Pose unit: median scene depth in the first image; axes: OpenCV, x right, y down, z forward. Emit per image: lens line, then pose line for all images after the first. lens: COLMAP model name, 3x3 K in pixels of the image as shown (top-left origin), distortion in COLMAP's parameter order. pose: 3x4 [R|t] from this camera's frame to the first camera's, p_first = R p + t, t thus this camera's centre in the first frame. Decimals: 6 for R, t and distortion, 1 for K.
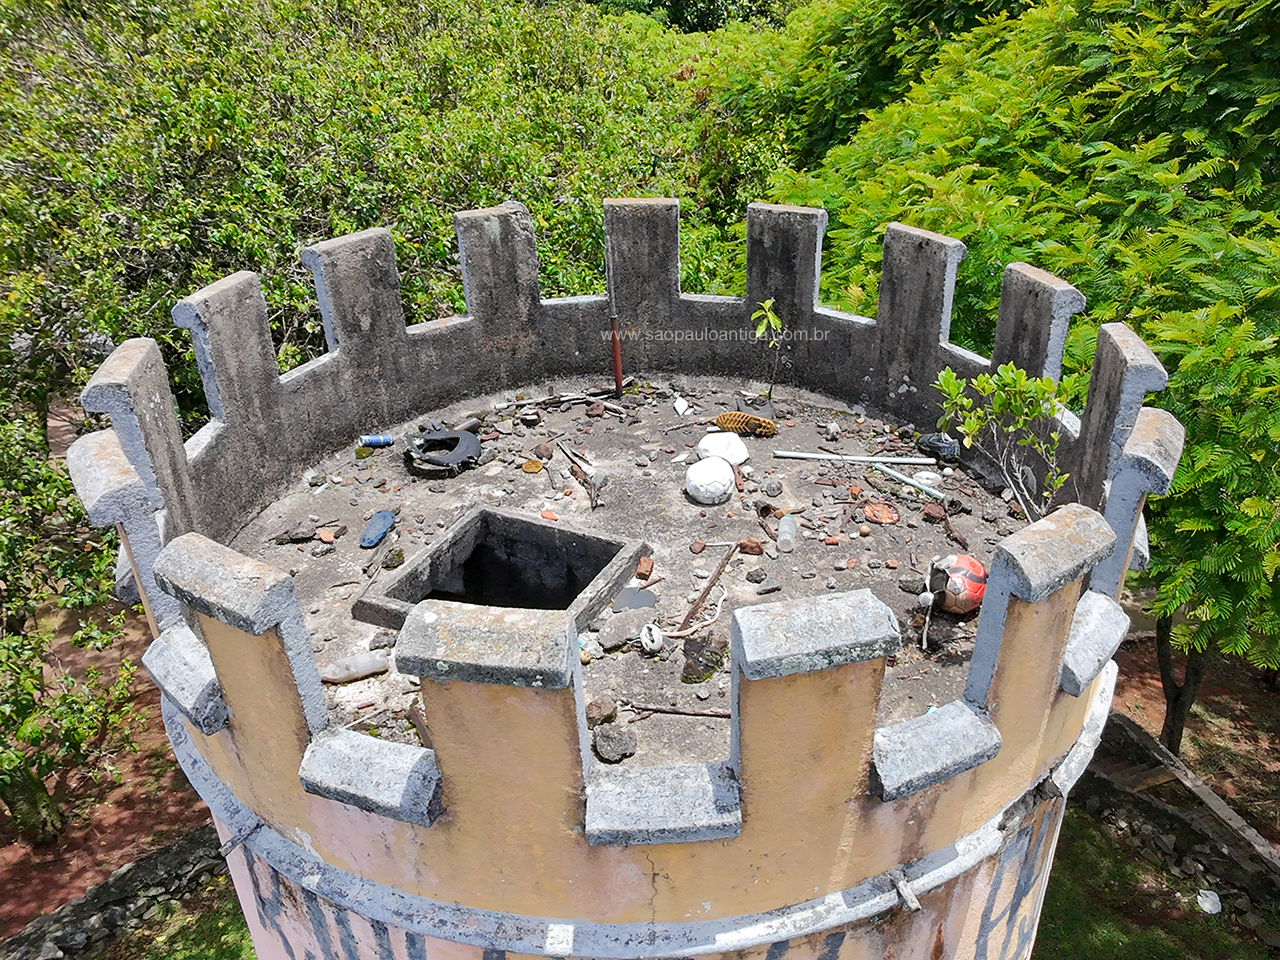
lens RADIAL K [[1099.9, 0, 759.1], [0, 1099.9, 478.9], [0, 0, 1]] dist [0.002543, 0.006435]
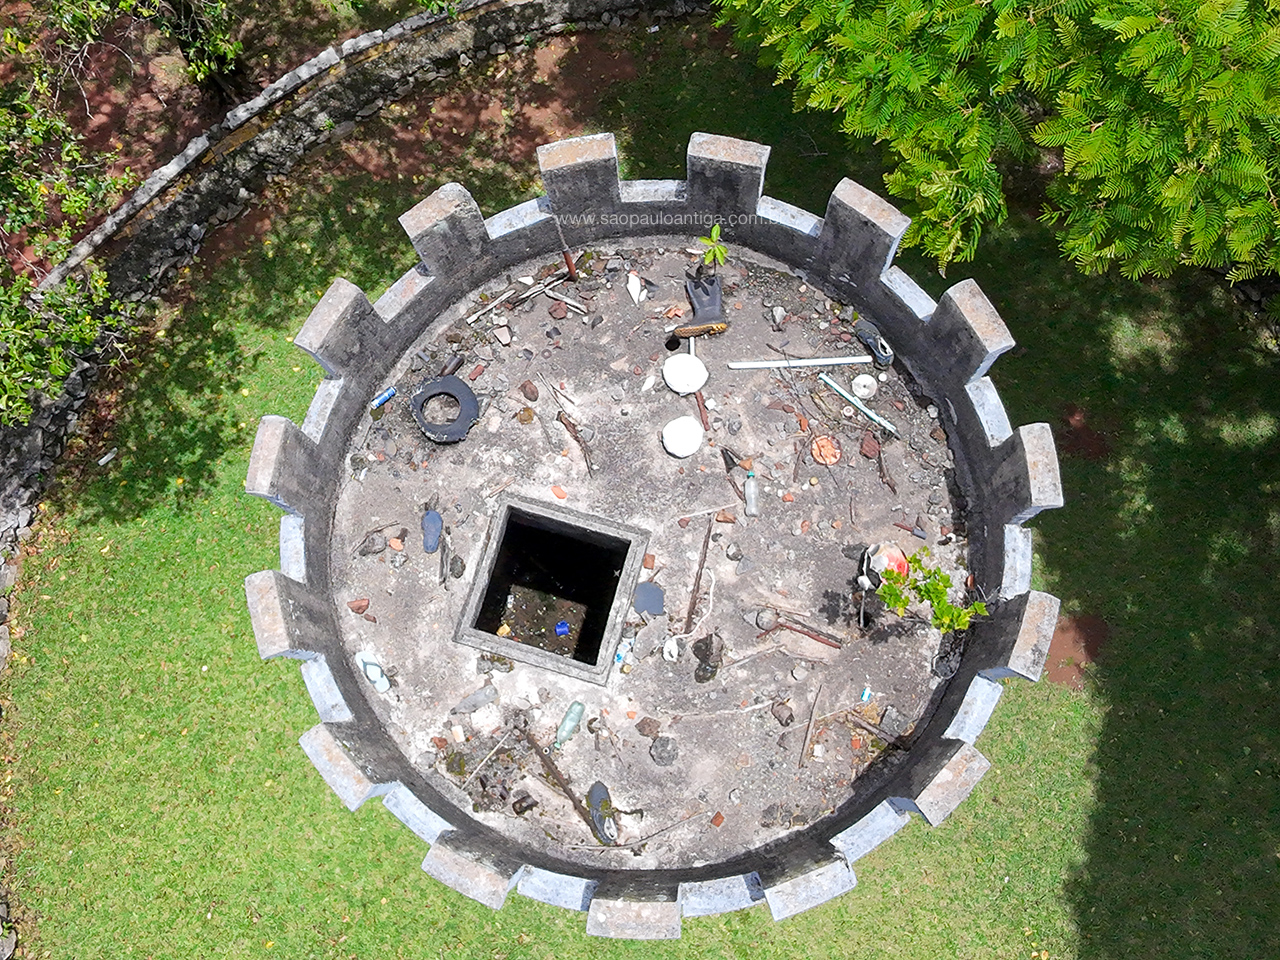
lens RADIAL K [[1198.7, 0, 640.0], [0, 1198.7, 480.0], [0, 0, 1]] dist [-0.001384, 0.003743]
pose [[0.994223, -0.097566, -0.044729, -0.037367], [0.099597, 0.683334, 0.723281, -0.922091], [-0.040003, -0.723558, 0.689104, 0.072292]]
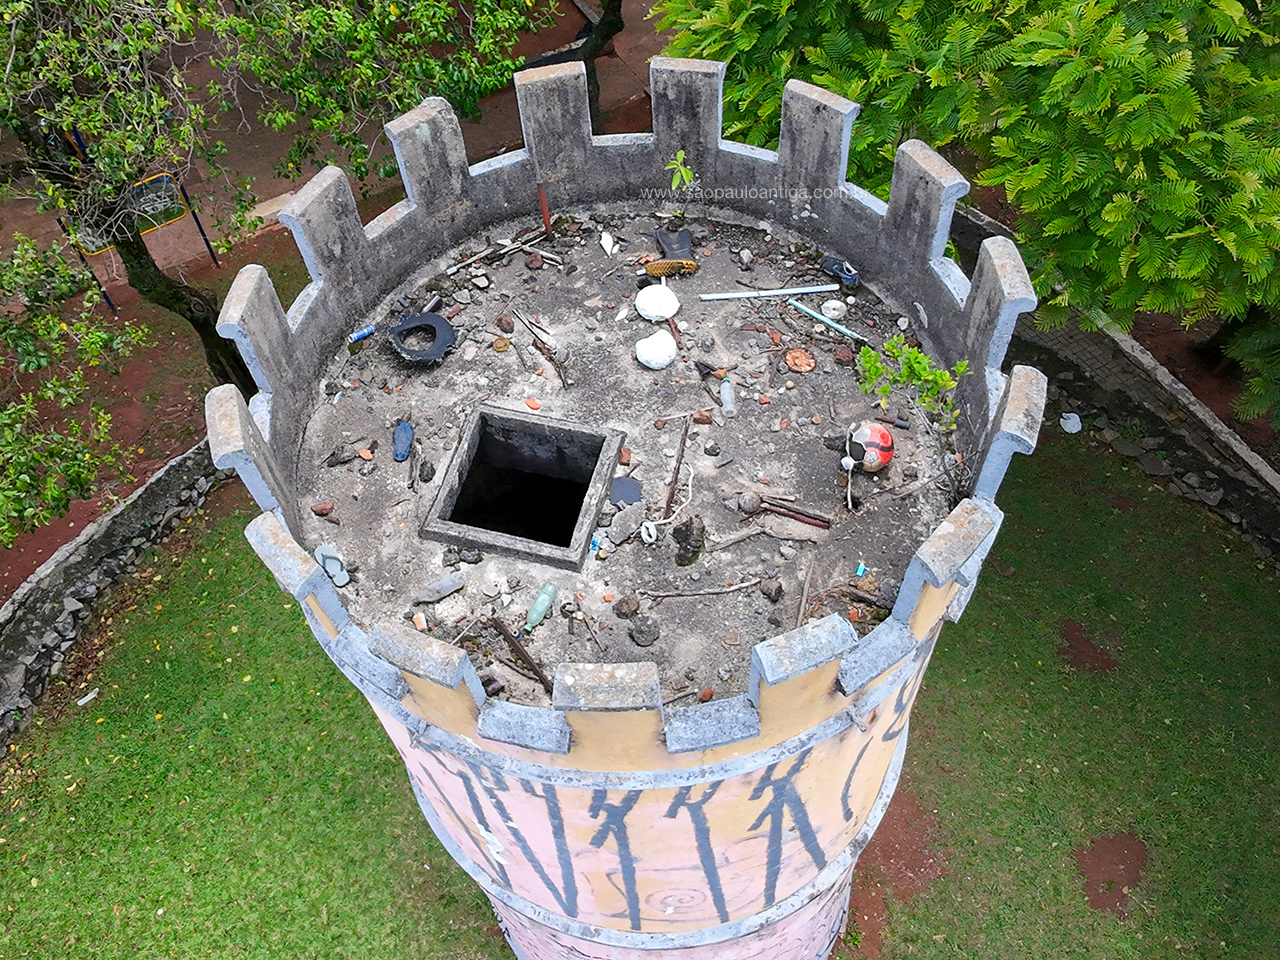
lens RADIAL K [[1185.4, 0, 618.2], [0, 1185.4, 451.3], [0, 0, 1]] dist [0.000089, 0.005334]
pose [[0.991453, -0.129422, -0.016482, -0.079578], [0.124080, 0.896316, 0.425701, -0.459570], [-0.040322, -0.424107, 0.904714, -0.218159]]
